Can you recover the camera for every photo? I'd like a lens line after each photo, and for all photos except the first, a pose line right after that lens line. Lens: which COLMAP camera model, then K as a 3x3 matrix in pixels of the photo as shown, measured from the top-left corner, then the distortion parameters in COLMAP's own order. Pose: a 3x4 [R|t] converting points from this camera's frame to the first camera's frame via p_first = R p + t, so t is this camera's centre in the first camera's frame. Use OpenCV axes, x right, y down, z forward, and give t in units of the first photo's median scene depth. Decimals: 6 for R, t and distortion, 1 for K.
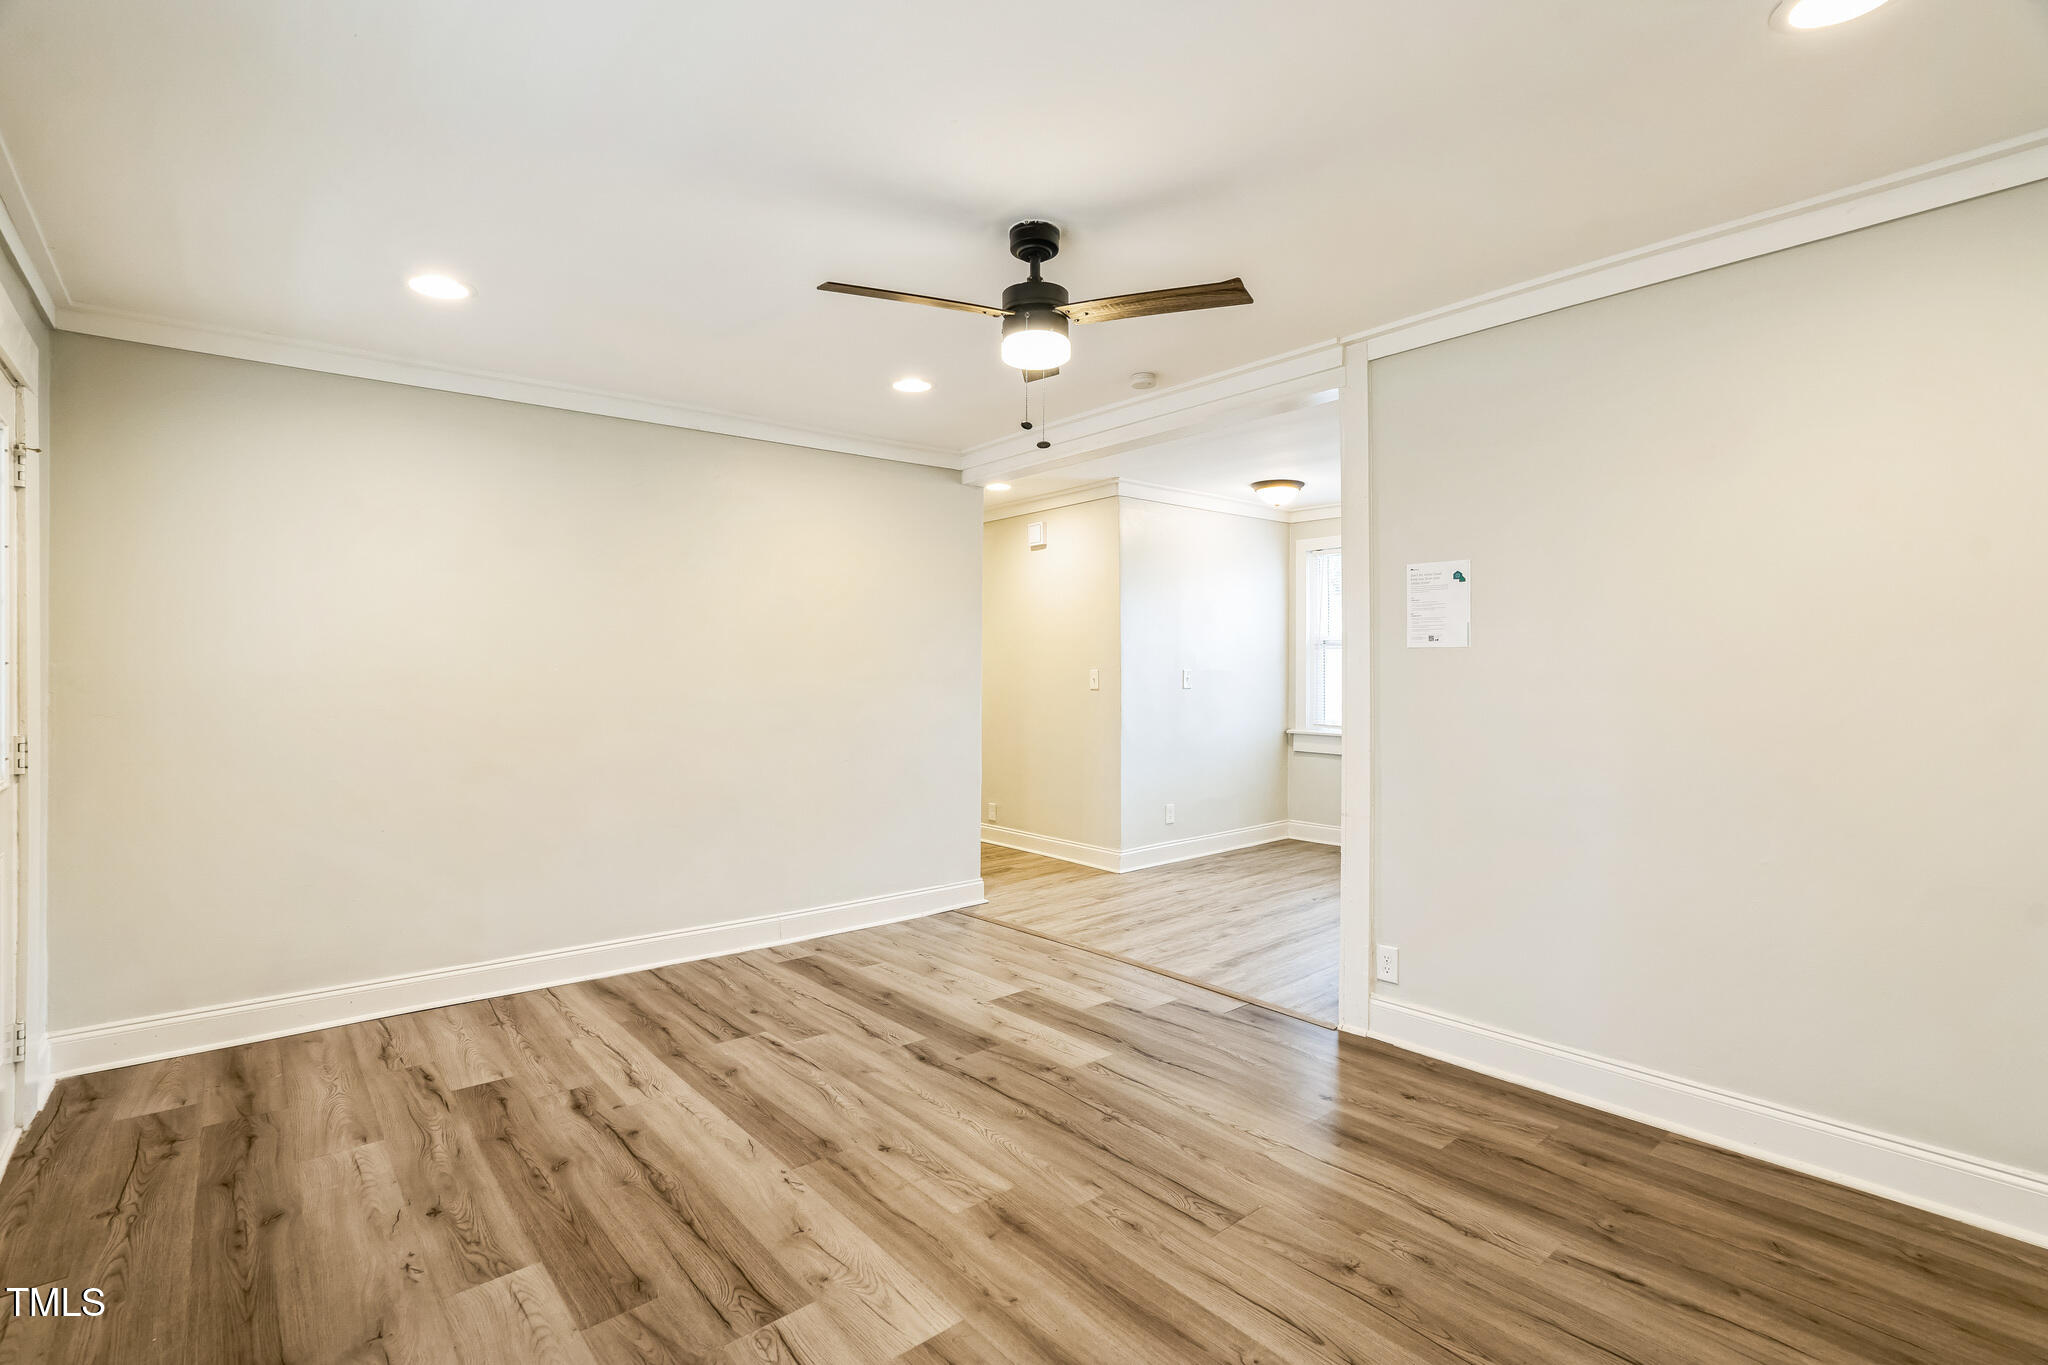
lens RADIAL K [[961.8, 0, 1020.6], [0, 961.8, 668.3], [0, 0, 1]] dist [-0.038362, 0.017747]
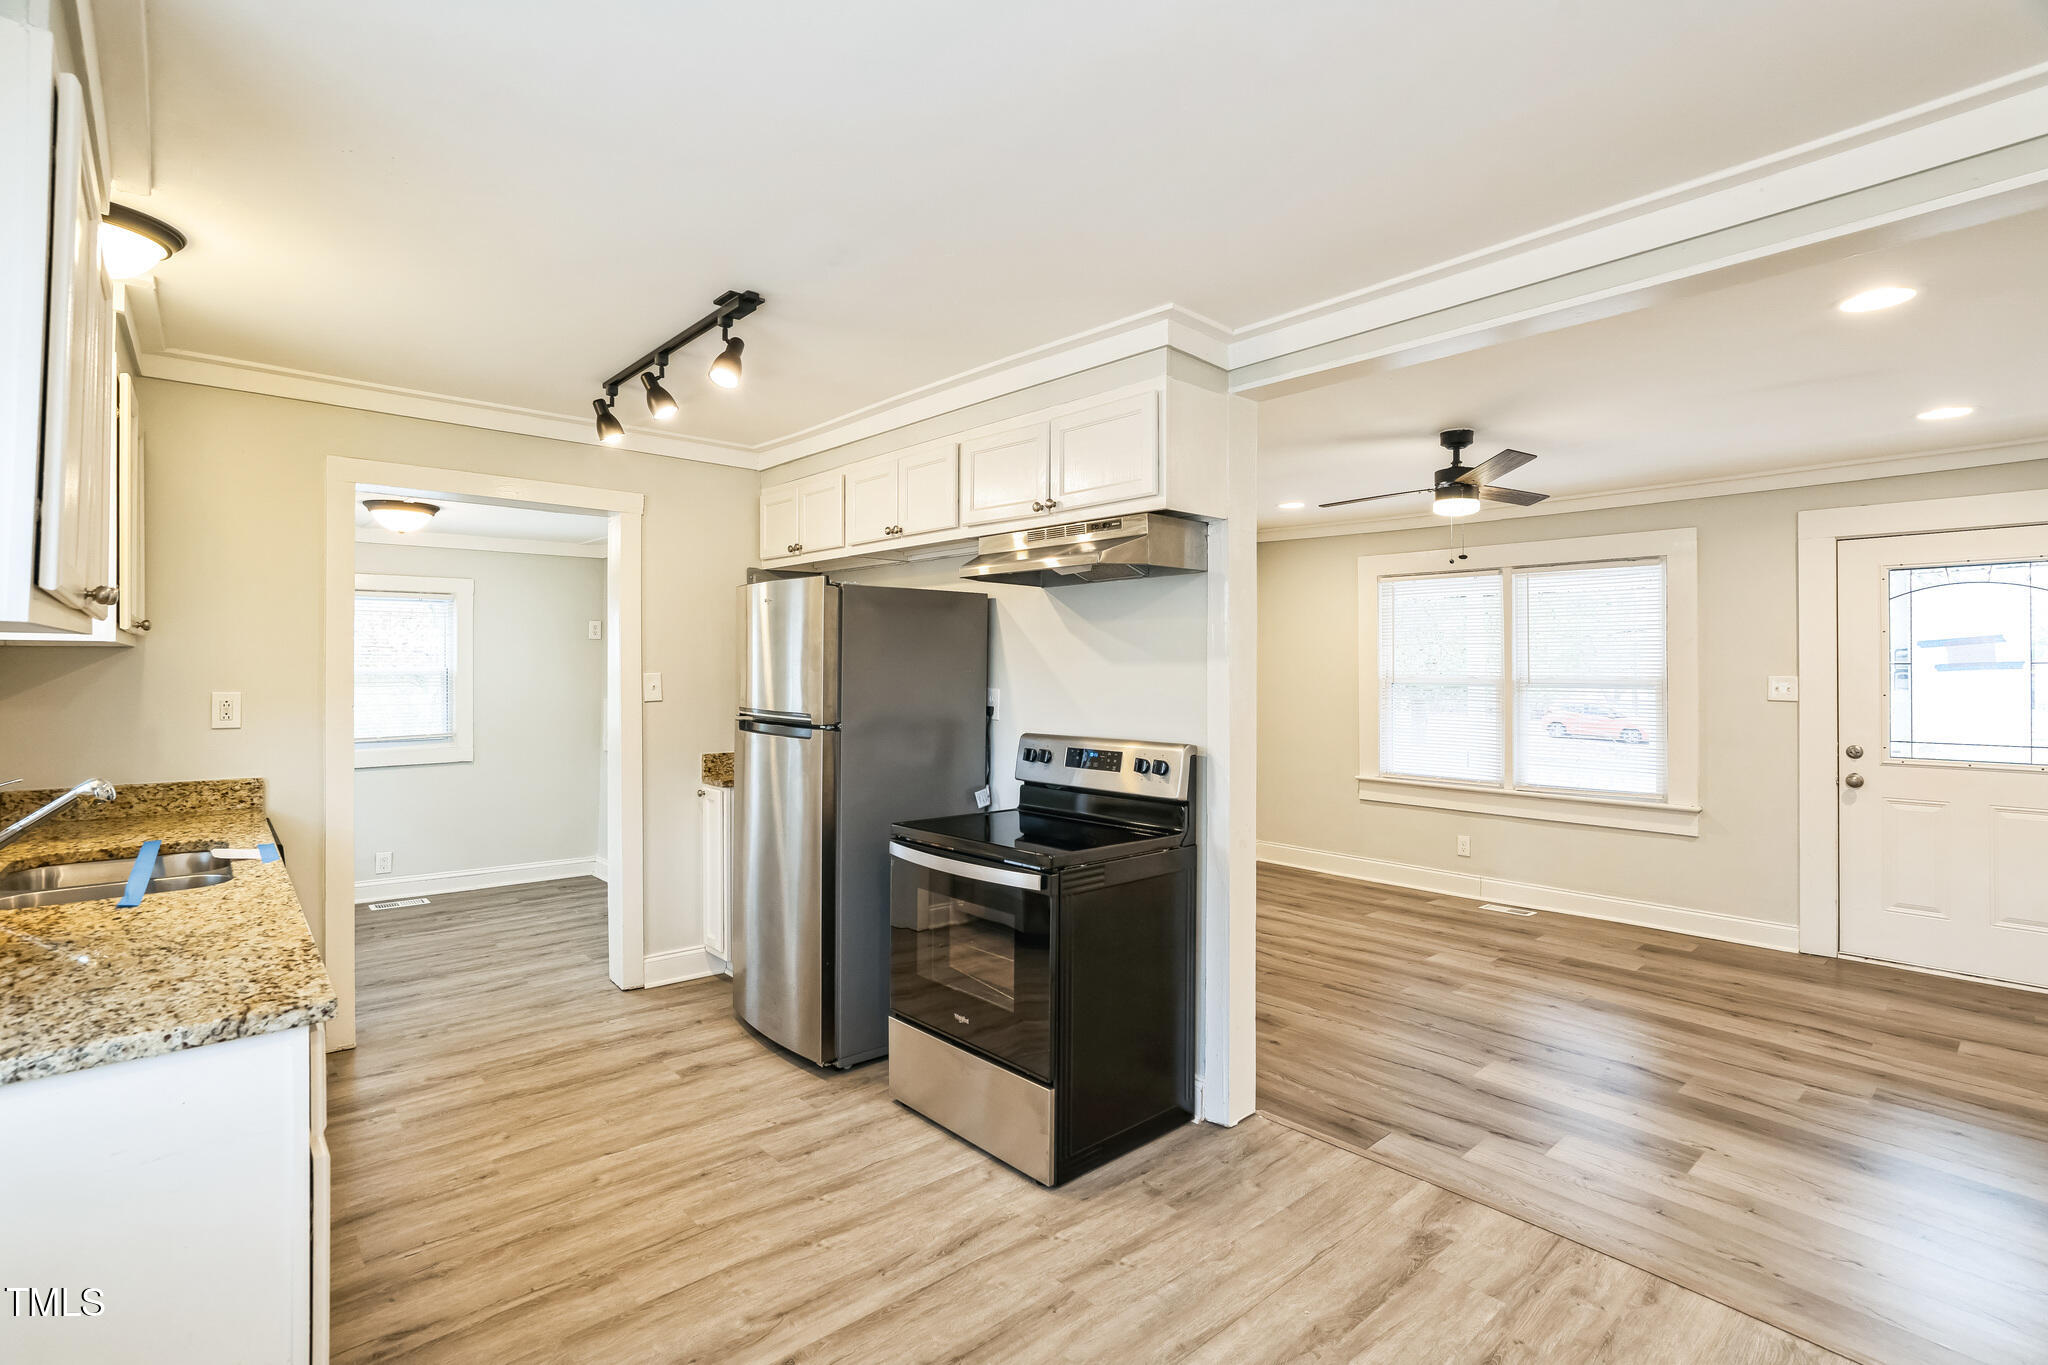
lens RADIAL K [[961.8, 0, 1024.5], [0, 961.8, 664.8], [0, 0, 1]] dist [-0.038362, 0.017747]
pose [[-0.999593, 0.001459, -0.028476, 0.725771], [0.001566, 0.999992, -0.003738, -0.055307], [0.028470, -0.003781, -0.999587, 2.381074]]
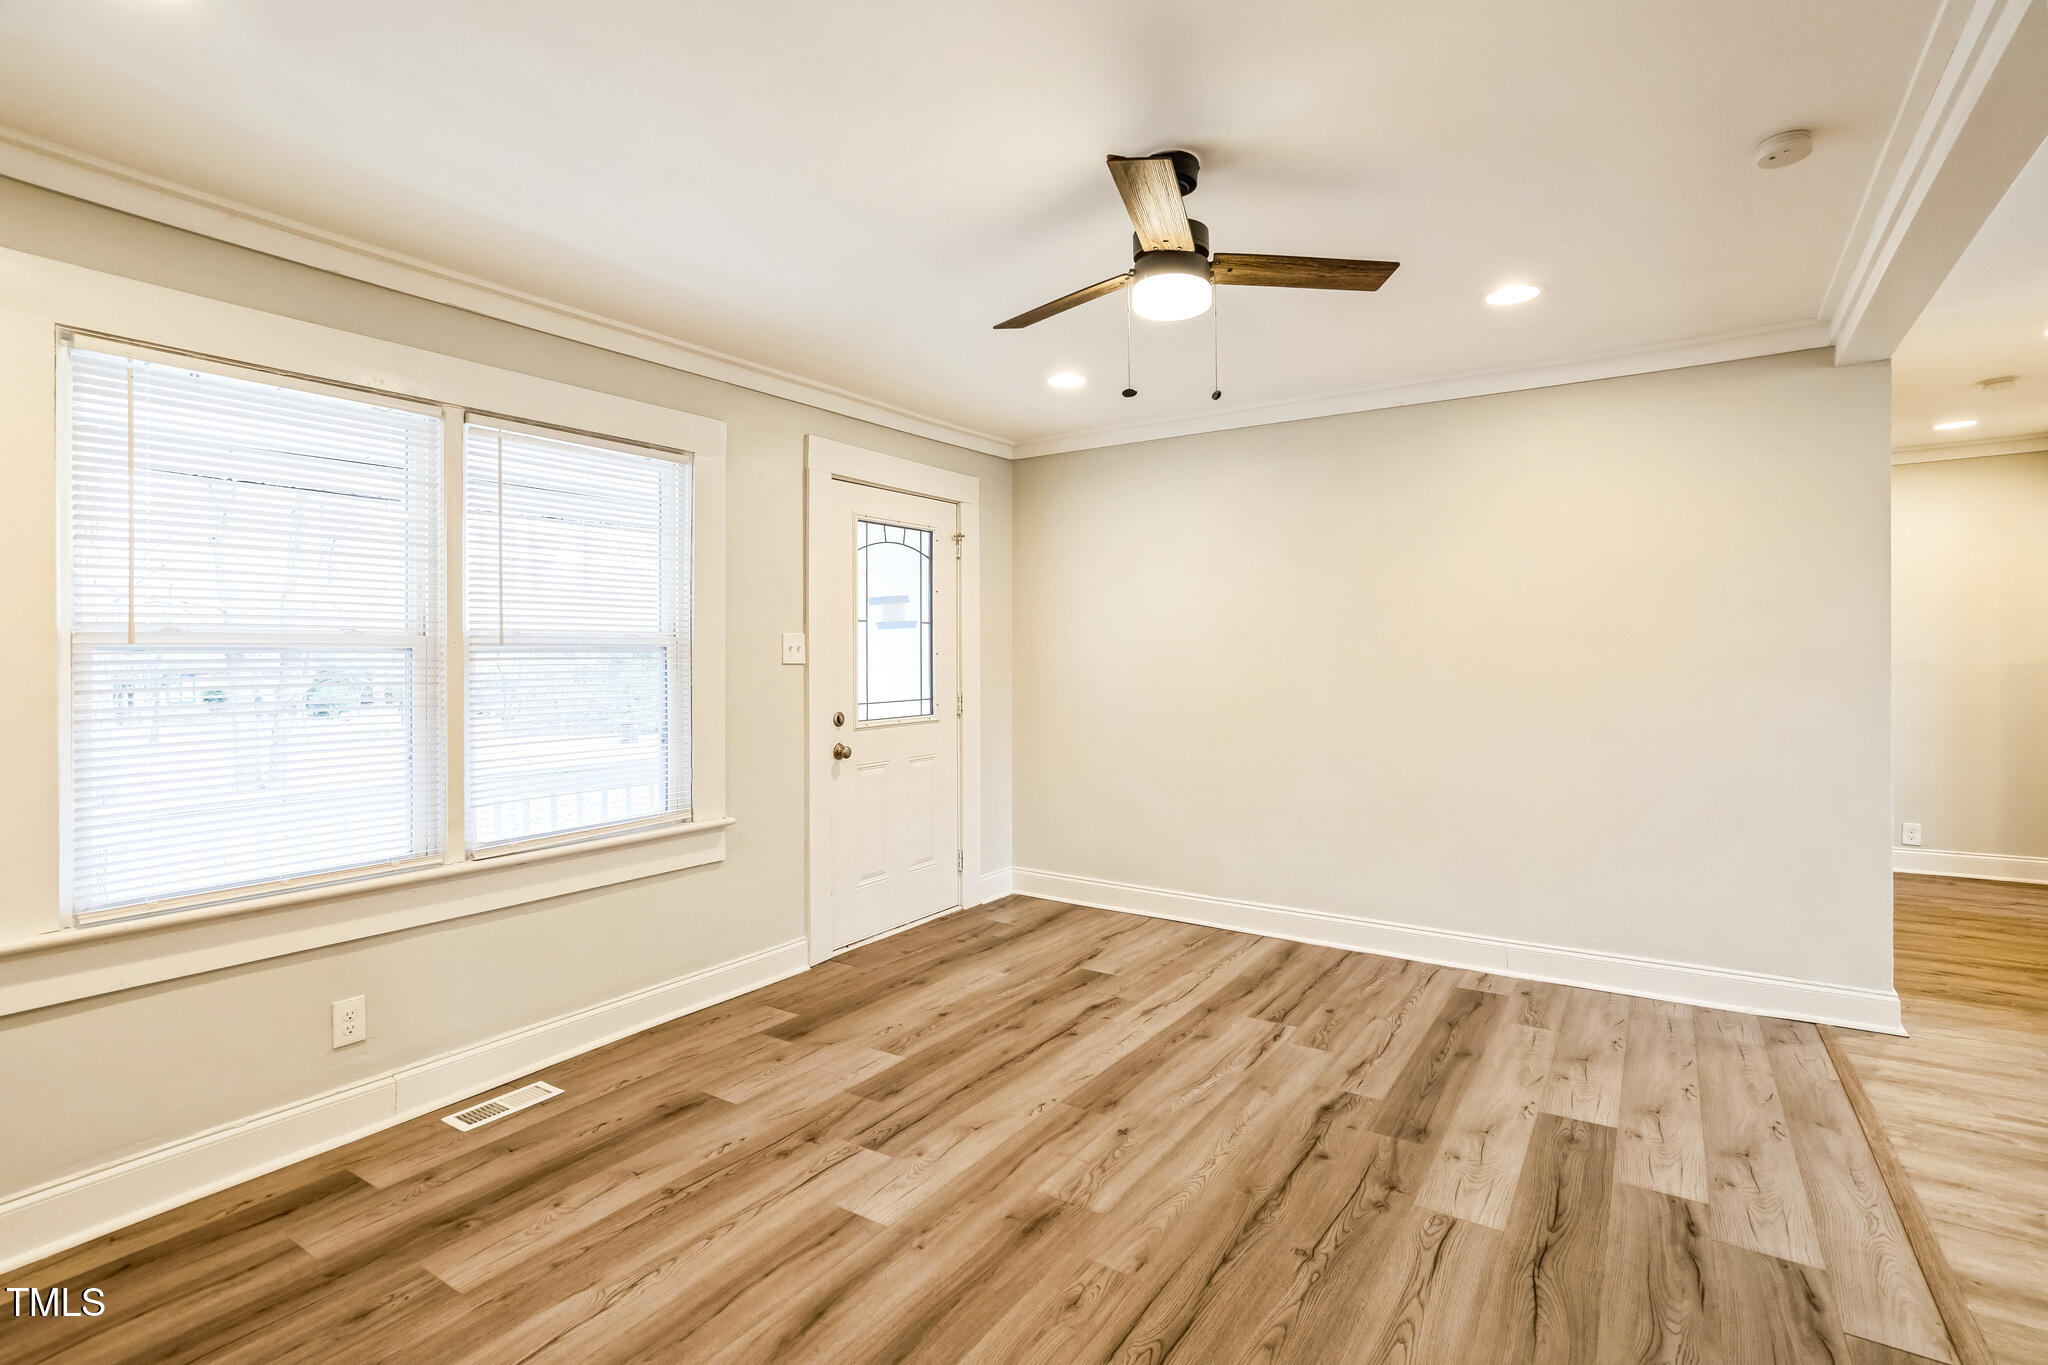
lens RADIAL K [[961.8, 0, 1023.5], [0, 961.8, 663.4], [0, 0, 1]] dist [-0.038362, 0.017747]
pose [[0.281125, 0.007470, -0.959642, 0.747850], [0.006559, 0.999931, 0.009705, -0.006906], [0.959649, -0.009022, 0.281057, 0.574343]]
